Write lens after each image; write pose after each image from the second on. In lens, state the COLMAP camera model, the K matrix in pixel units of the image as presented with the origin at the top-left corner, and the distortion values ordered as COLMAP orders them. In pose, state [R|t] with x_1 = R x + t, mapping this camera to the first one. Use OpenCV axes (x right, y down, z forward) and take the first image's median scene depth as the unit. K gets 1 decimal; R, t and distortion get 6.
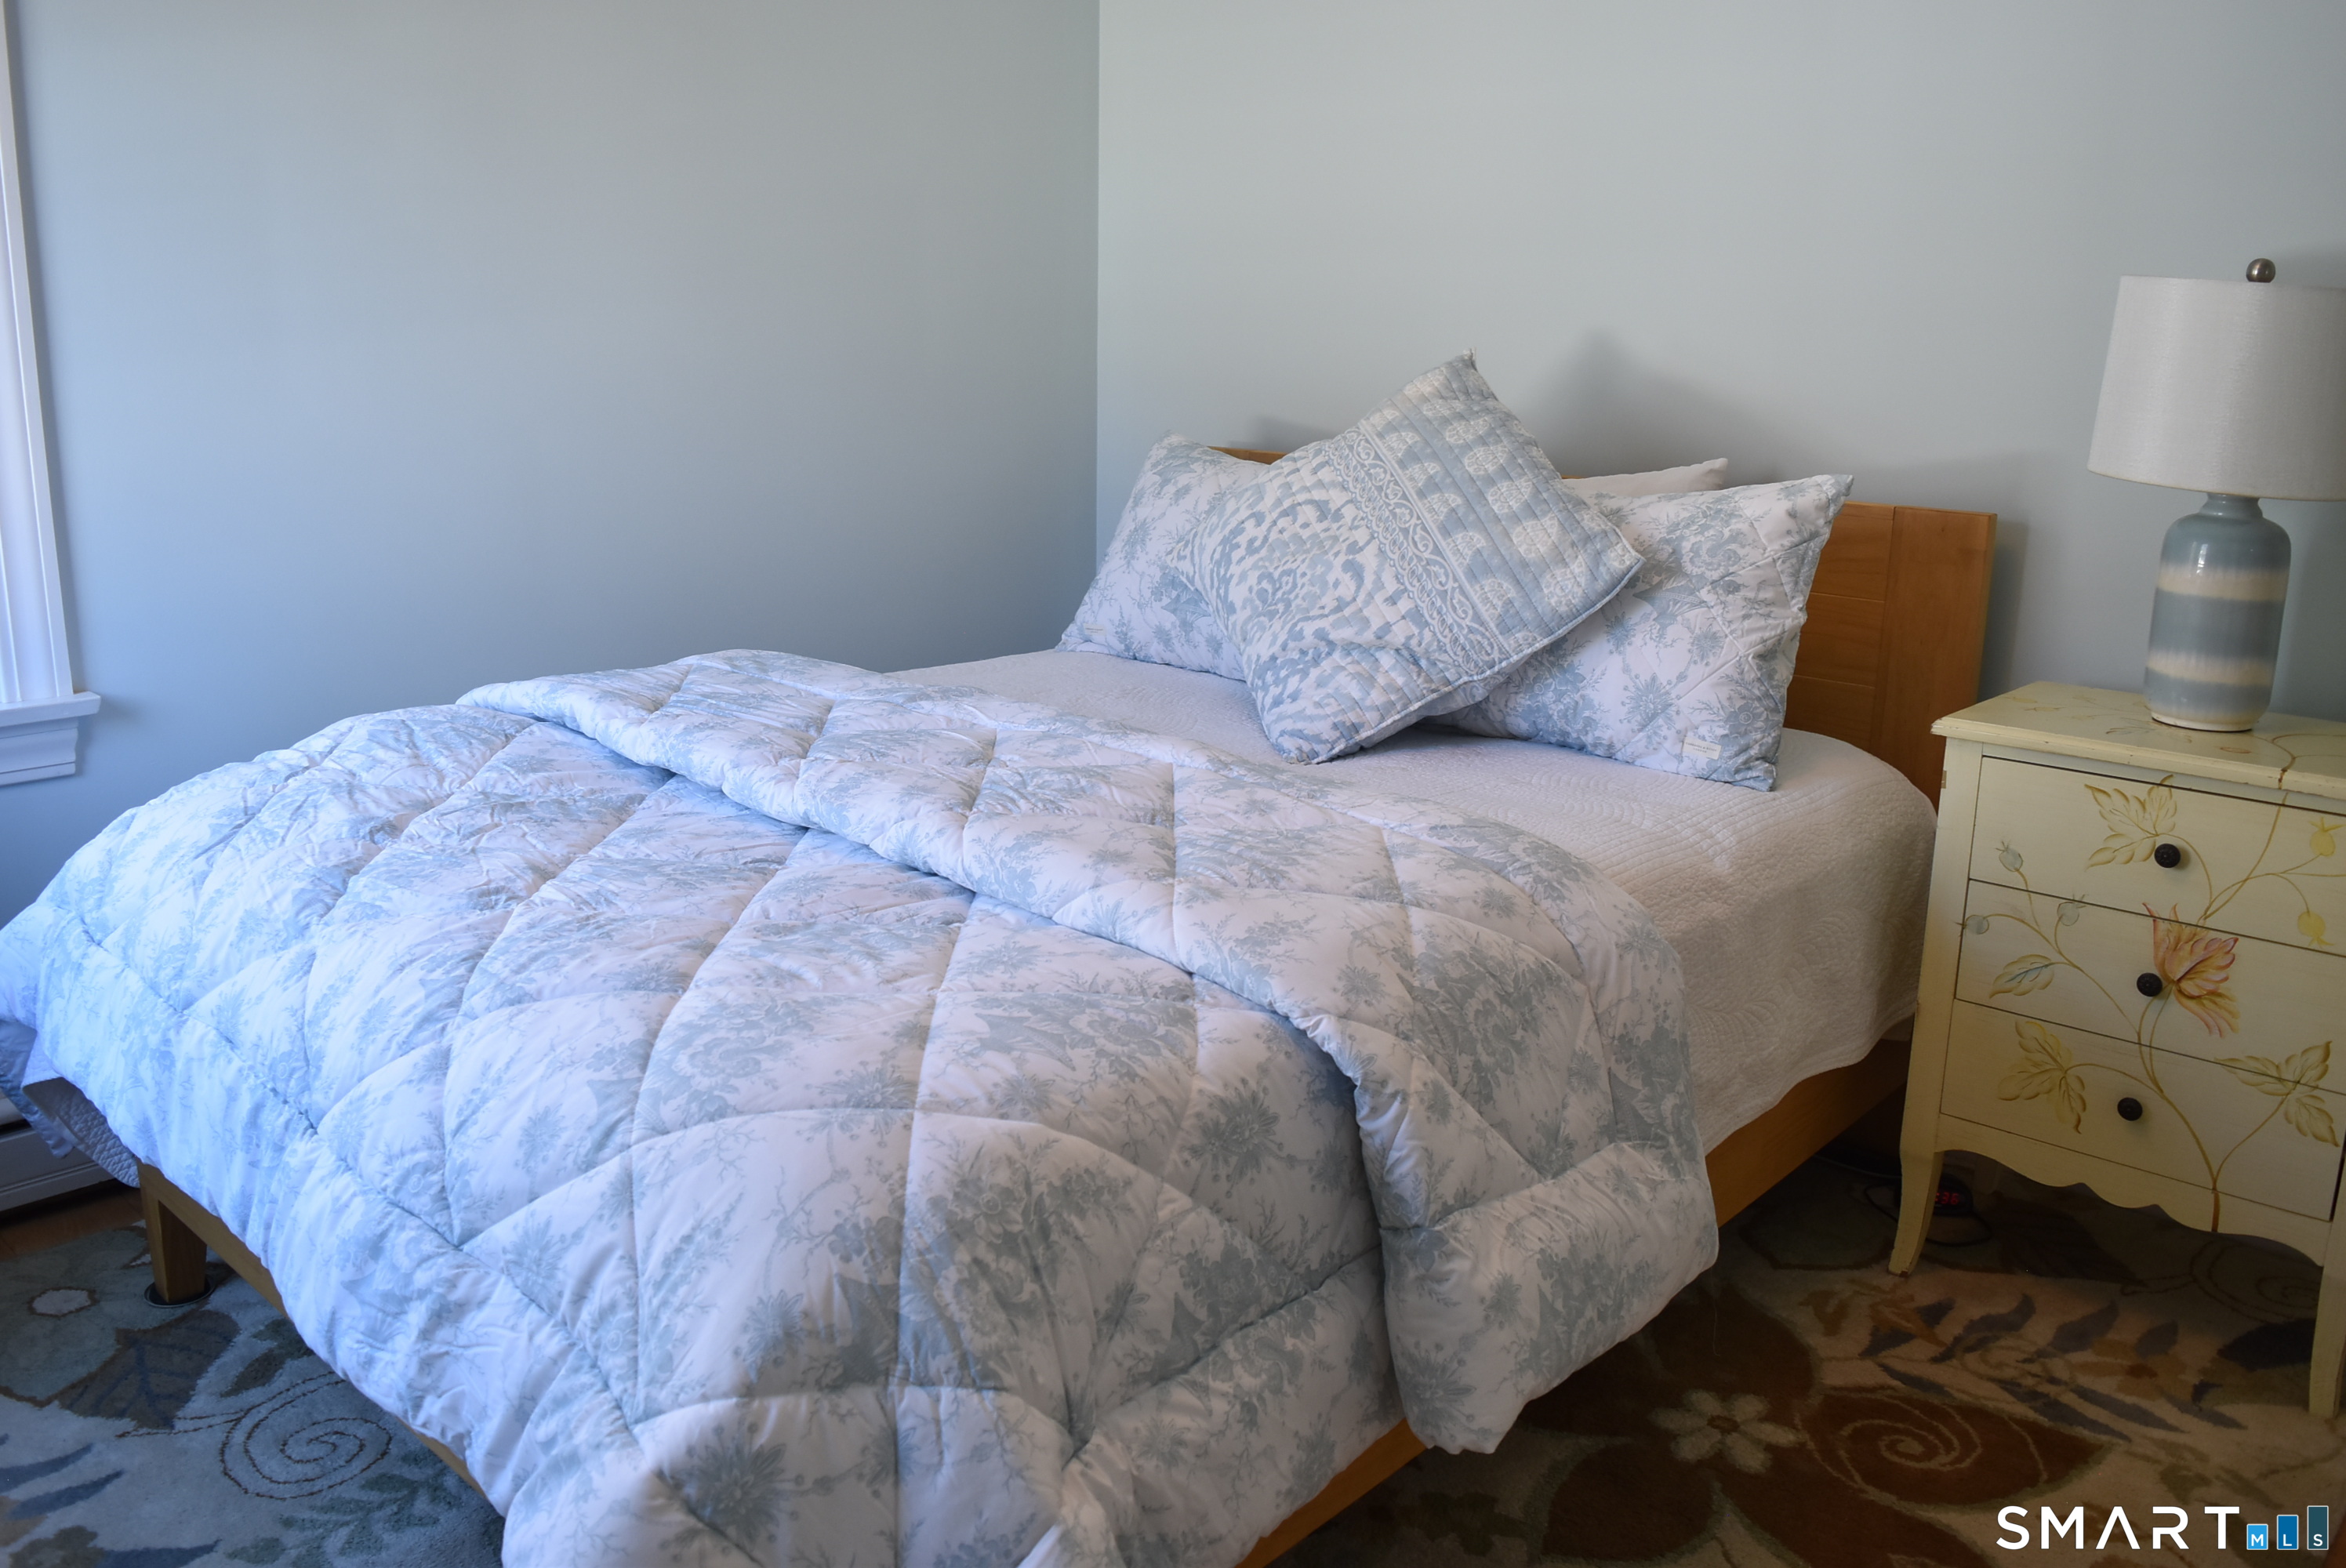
lens RADIAL K [[1824.9, 0, 1177.3], [0, 1824.9, 731.9], [0, 0, 1]] dist [-0.075634, -0.006572]
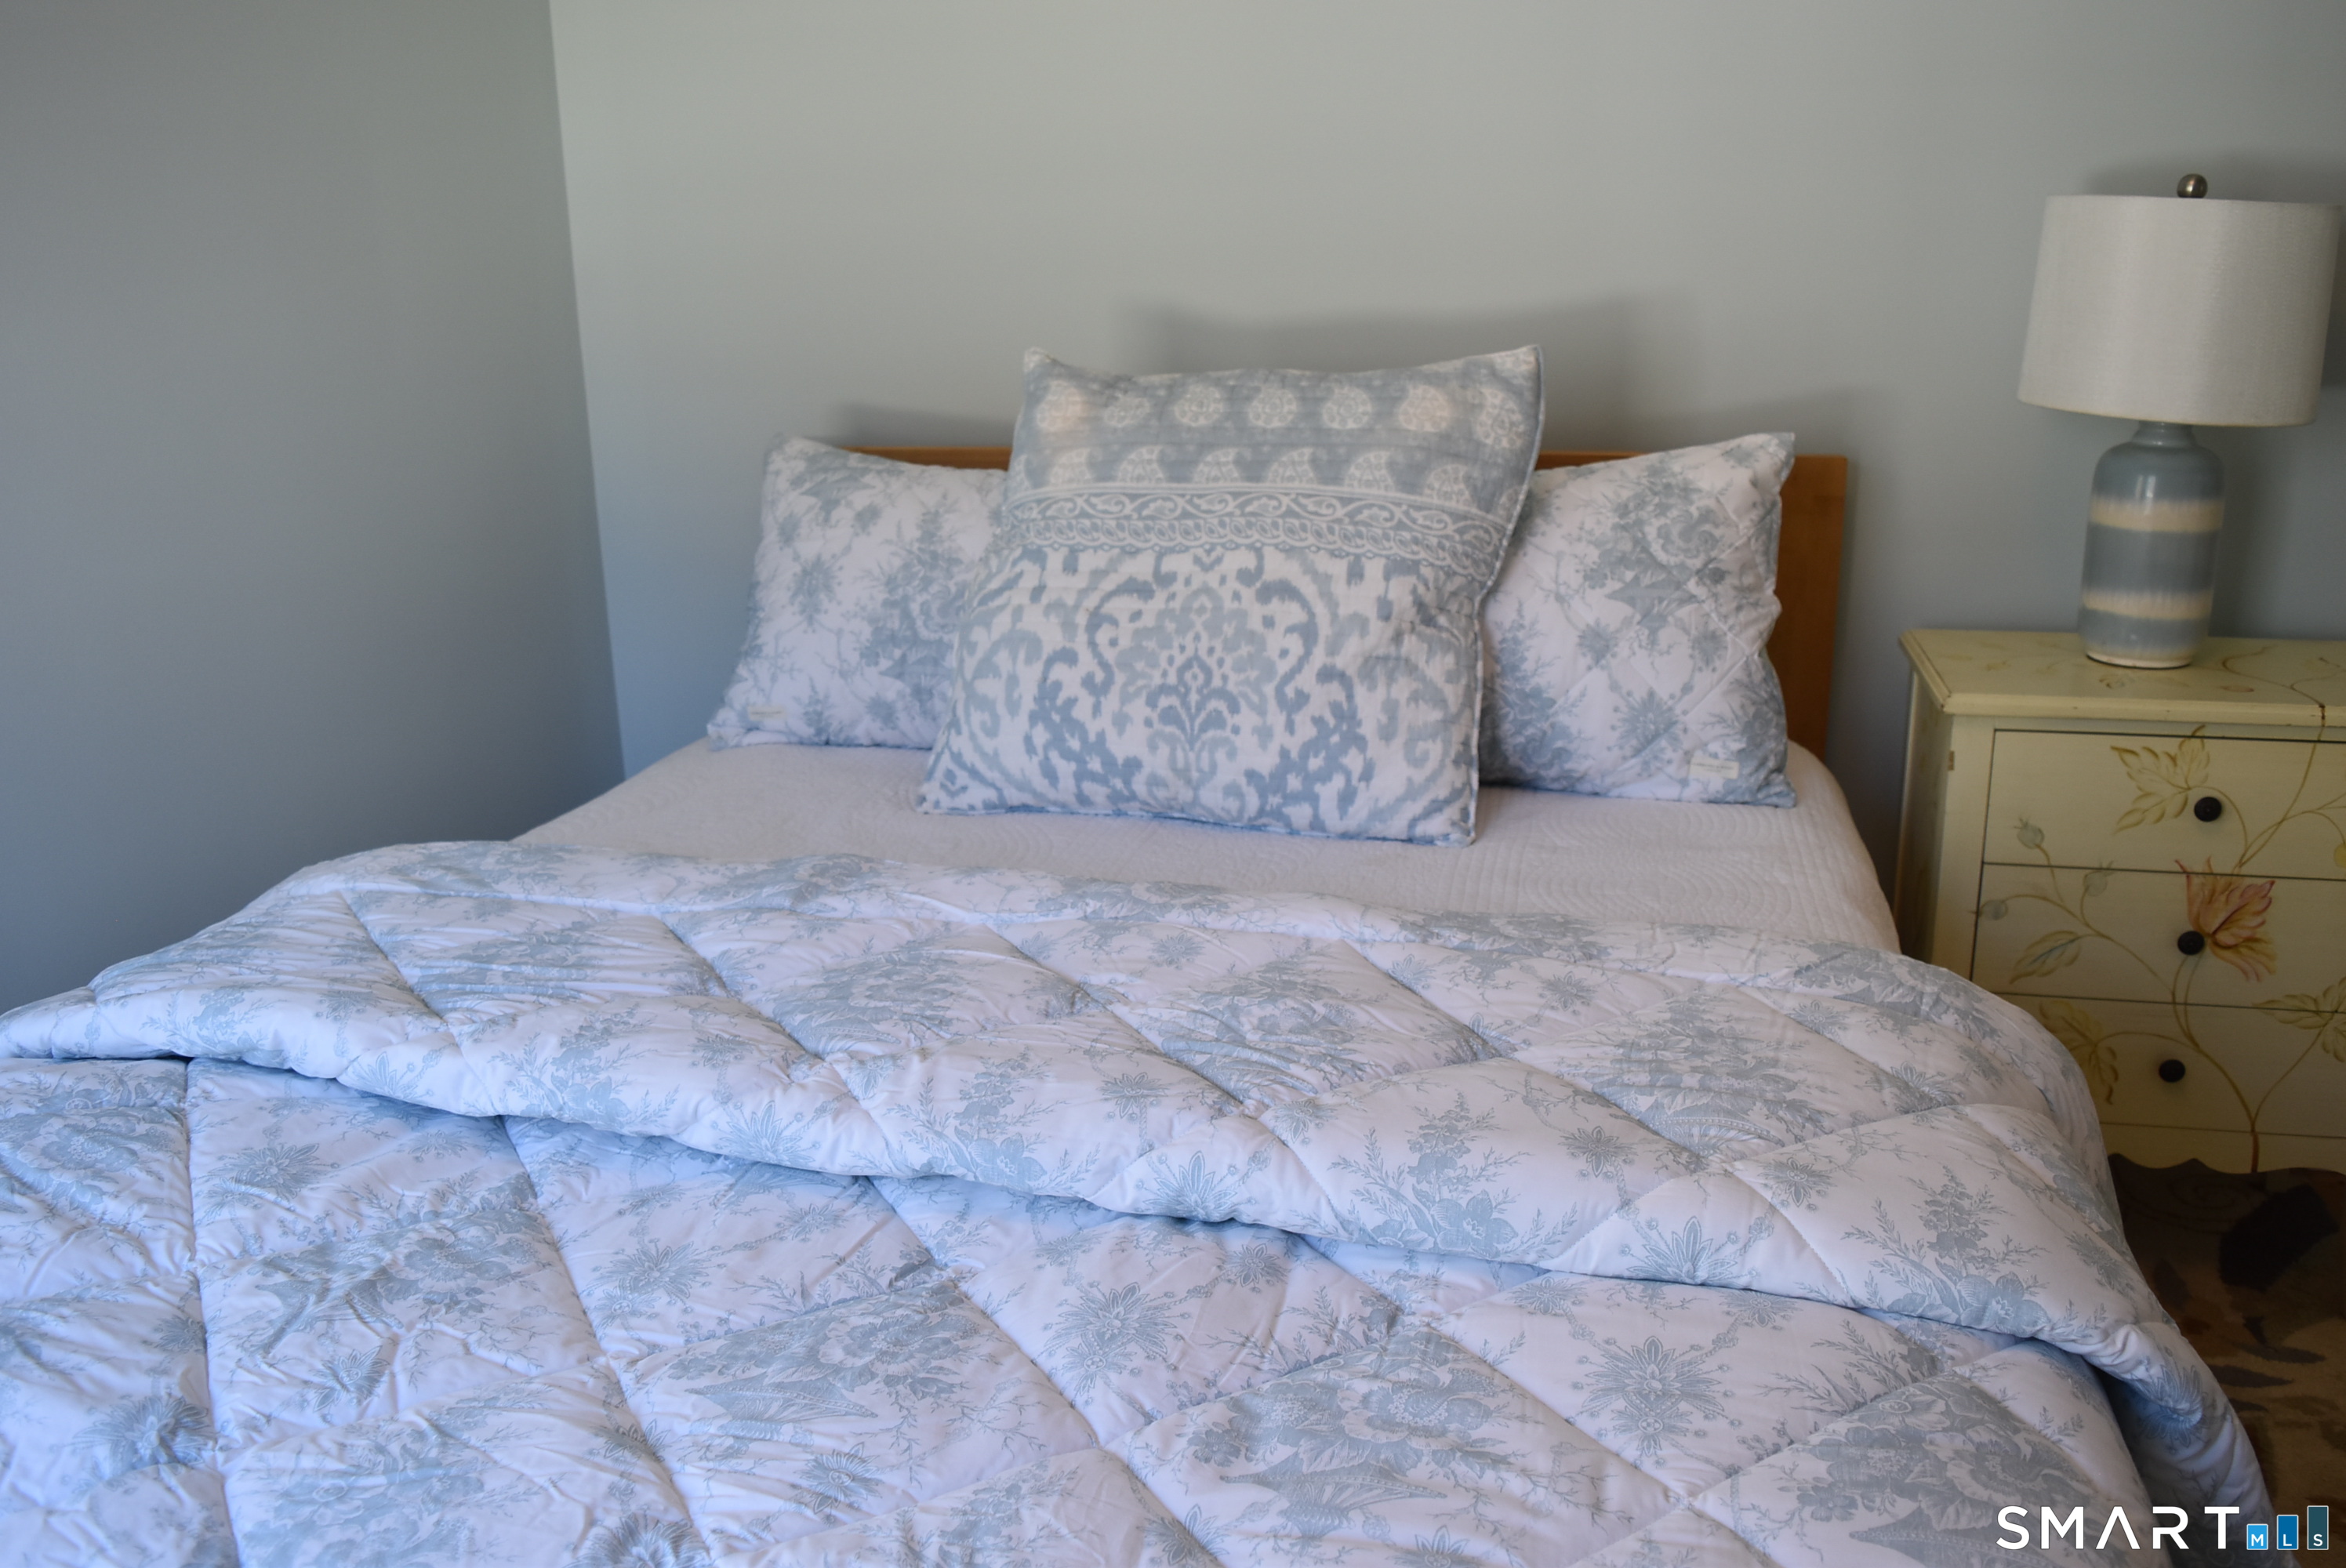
lens RADIAL K [[1824.9, 0, 1177.3], [0, 1824.9, 731.9], [0, 0, 1]] dist [-0.075634, -0.006572]
pose [[0.877029, -0.157325, 0.453948, -0.333483], [0.140592, 0.987545, 0.070631, -0.109365], [-0.459406, 0.001876, 0.888224, 0.382802]]
